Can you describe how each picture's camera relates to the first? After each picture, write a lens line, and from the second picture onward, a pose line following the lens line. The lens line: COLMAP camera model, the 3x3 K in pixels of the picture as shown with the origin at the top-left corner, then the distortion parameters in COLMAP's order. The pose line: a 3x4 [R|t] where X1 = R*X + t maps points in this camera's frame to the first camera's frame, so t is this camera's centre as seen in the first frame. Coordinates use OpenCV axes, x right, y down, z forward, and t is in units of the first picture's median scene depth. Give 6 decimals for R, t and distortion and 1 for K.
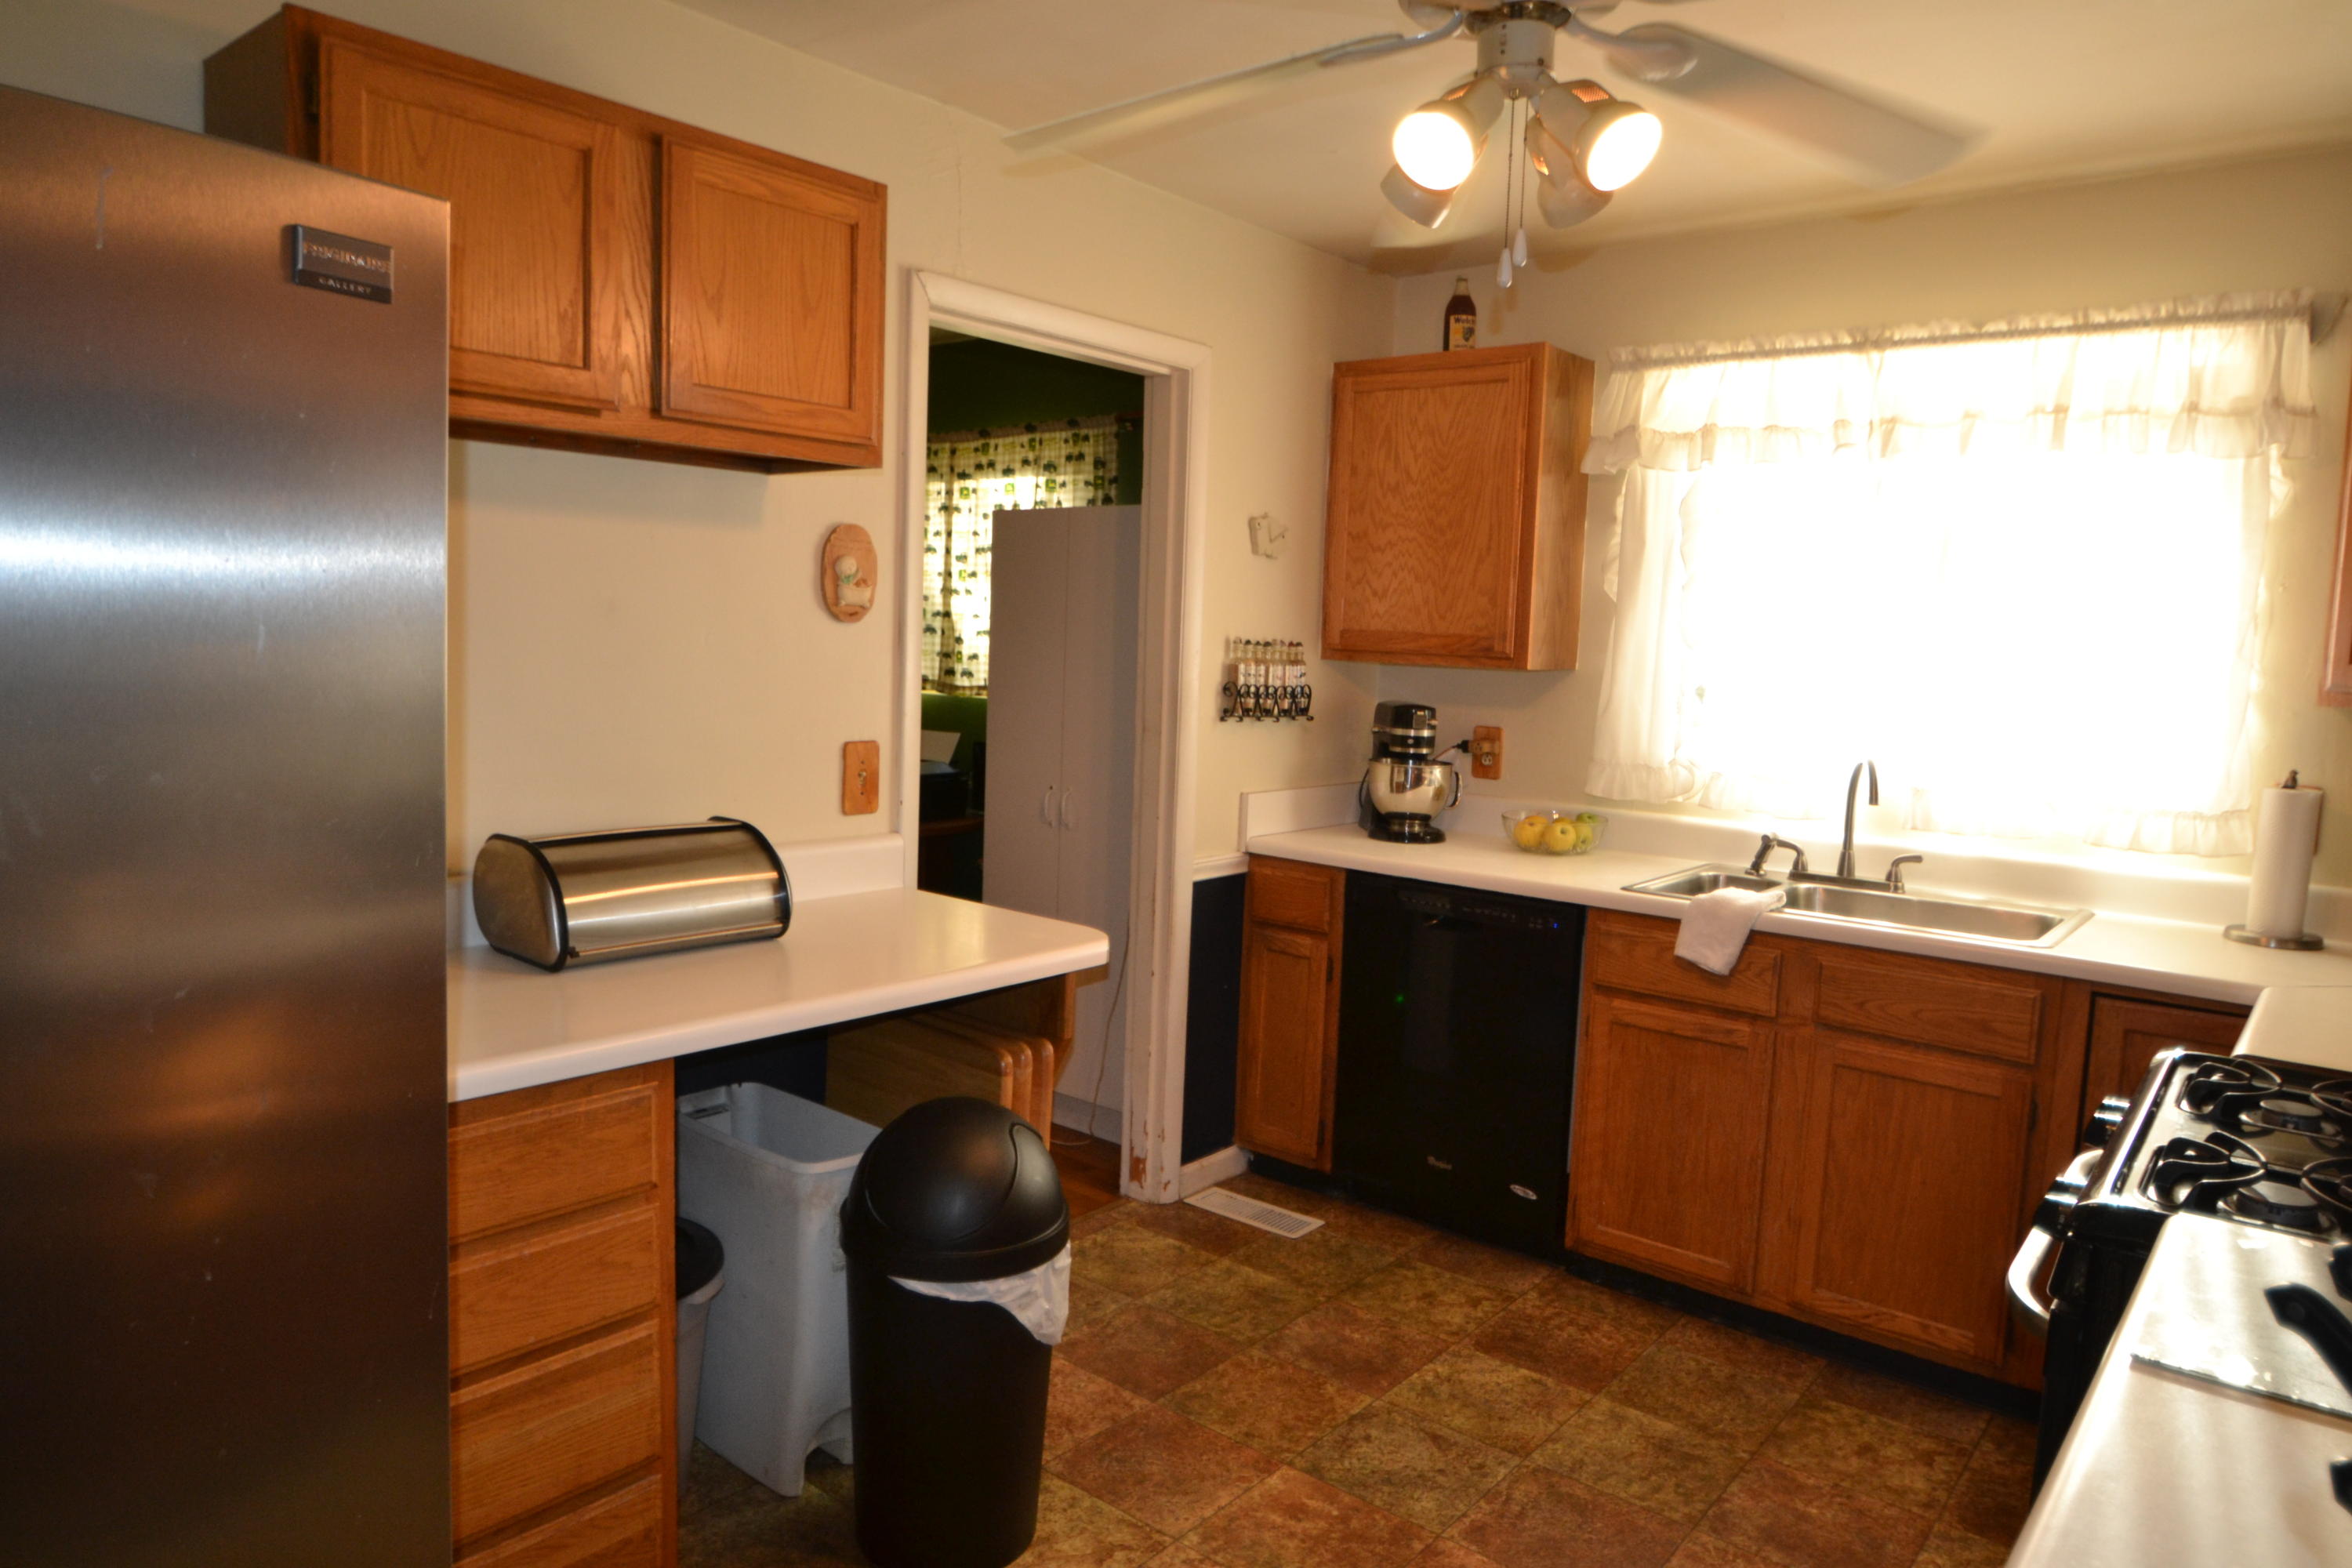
lens RADIAL K [[1462.8, 0, 1125.3], [0, 1462.8, 783.7], [0, 0, 1]] dist [-0.025710, -0.001831]
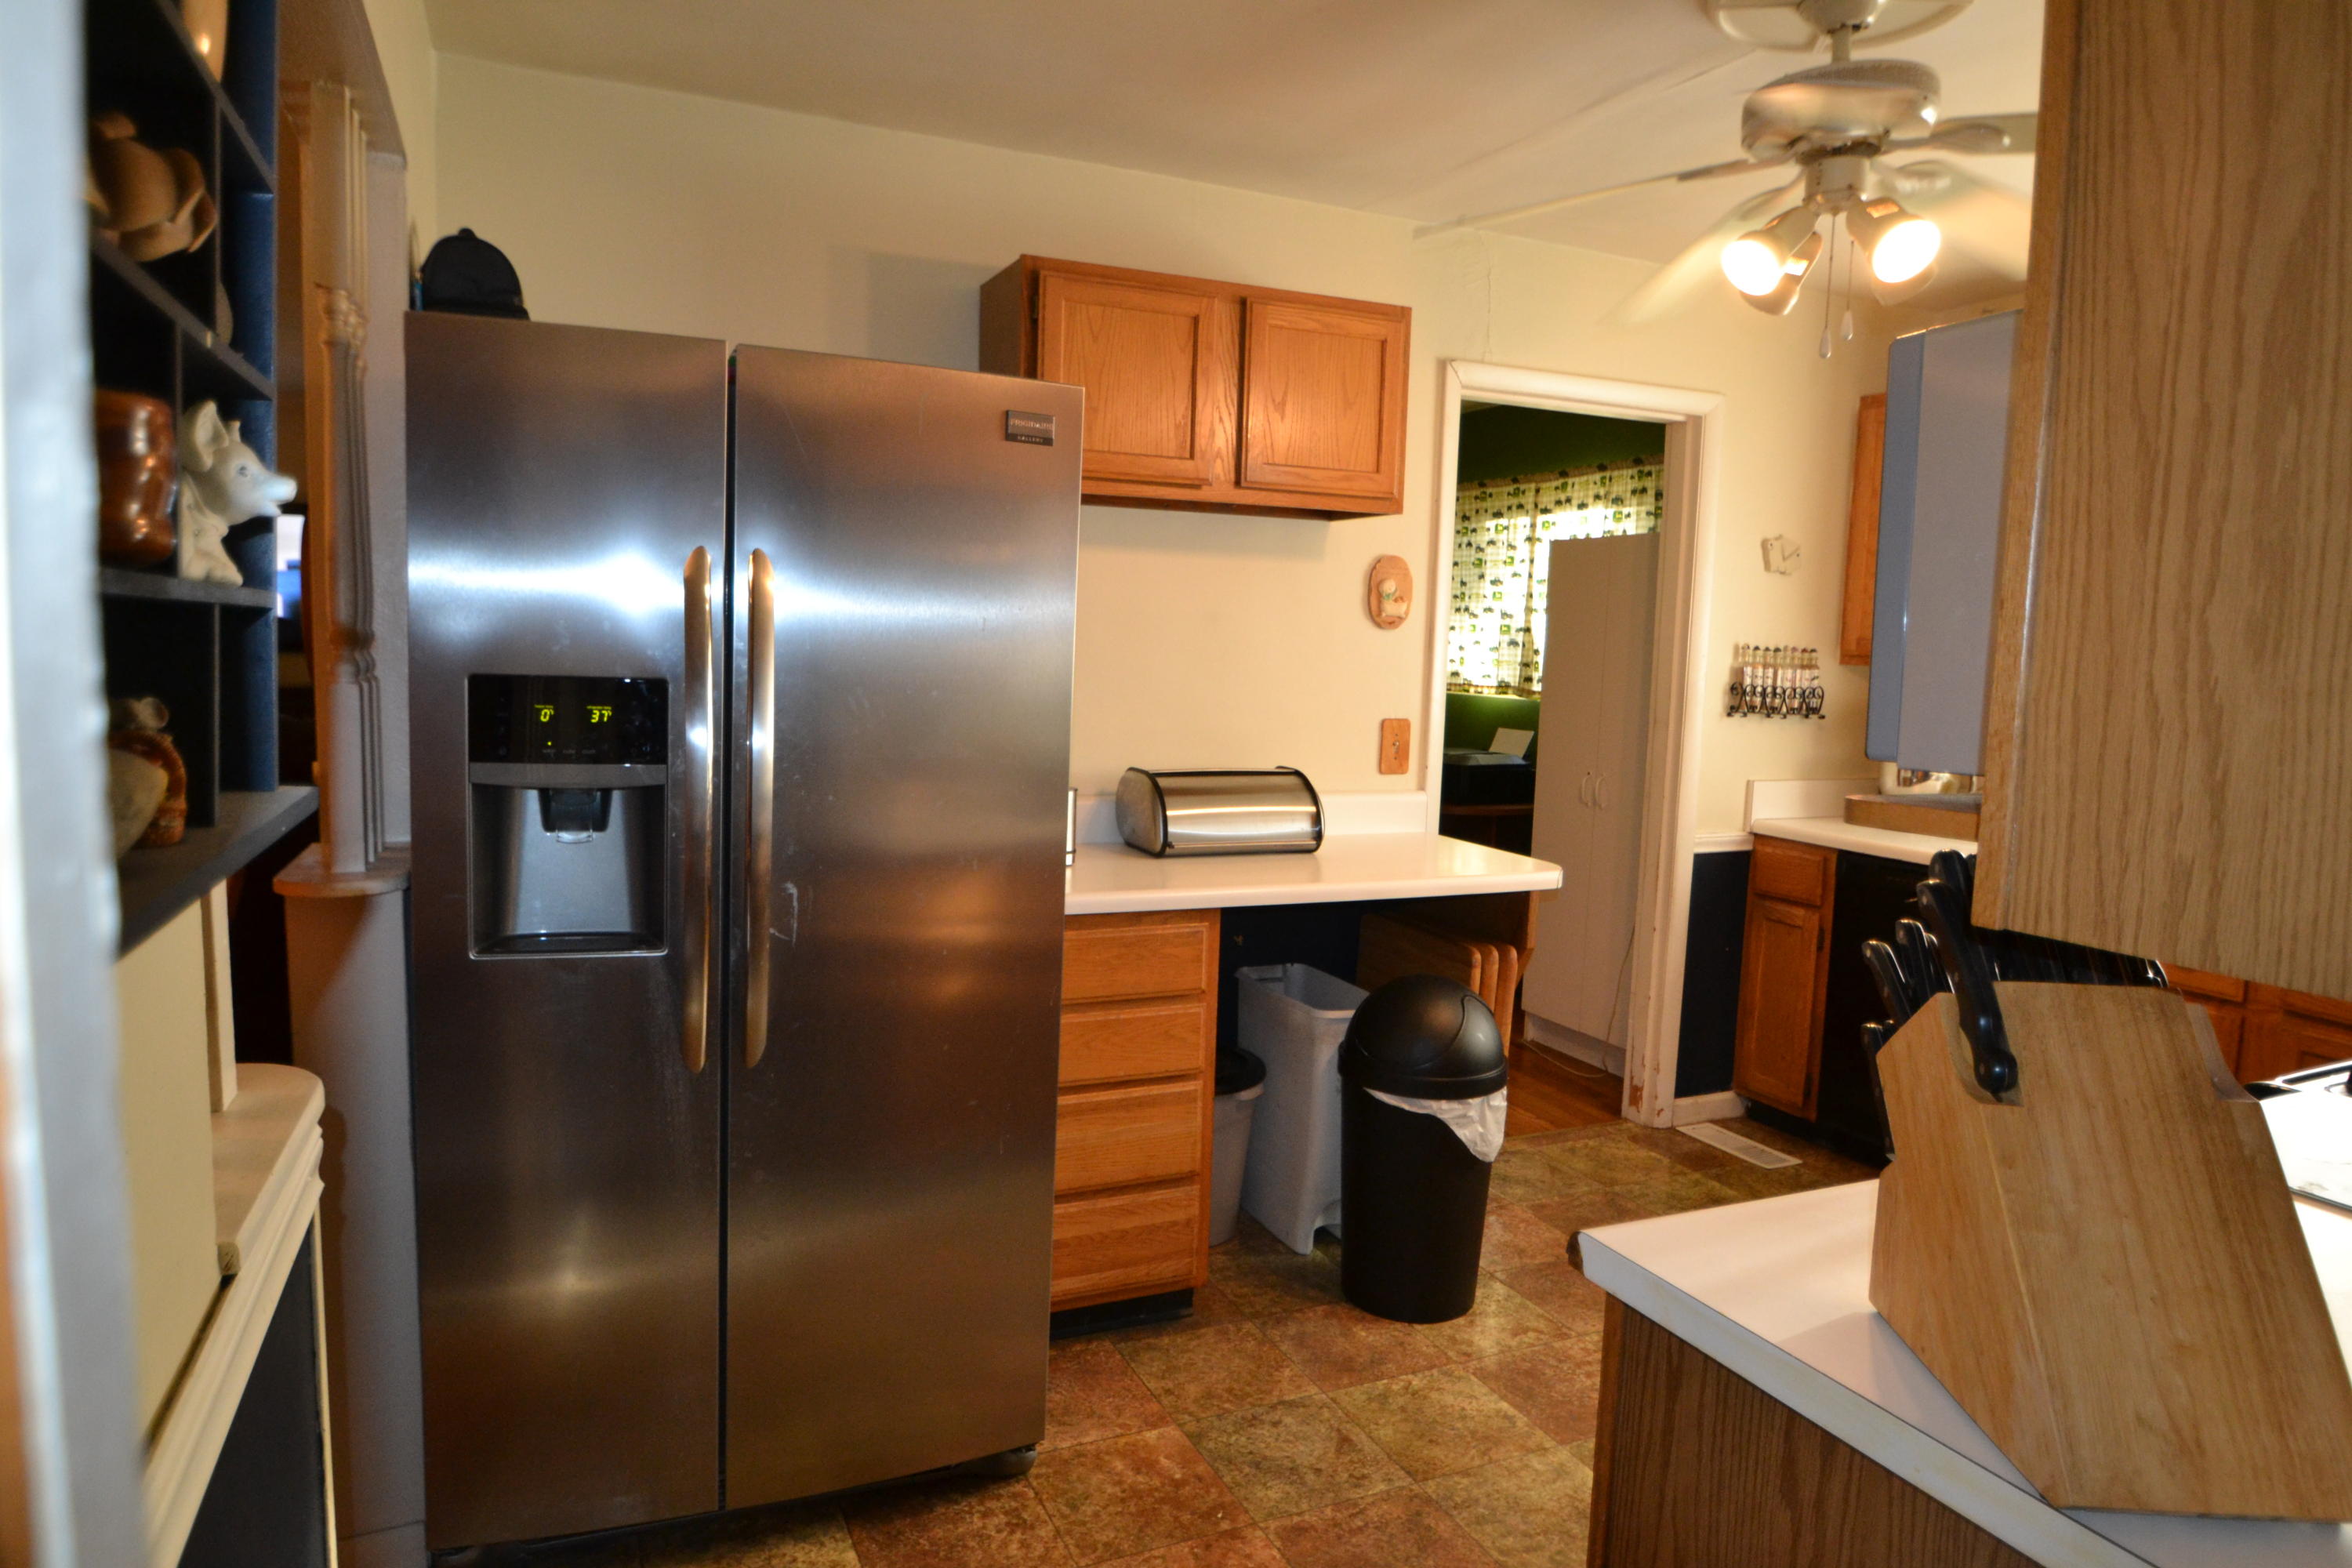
lens RADIAL K [[1462.8, 0, 1166.0], [0, 1462.8, 786.6], [0, 0, 1]] dist [-0.025710, -0.001831]
pose [[0.901961, 0.035344, -0.430369, 0.189921], [-0.043922, 0.998985, -0.010009, 0.050872], [0.429578, 0.027930, 0.902598, -0.263210]]
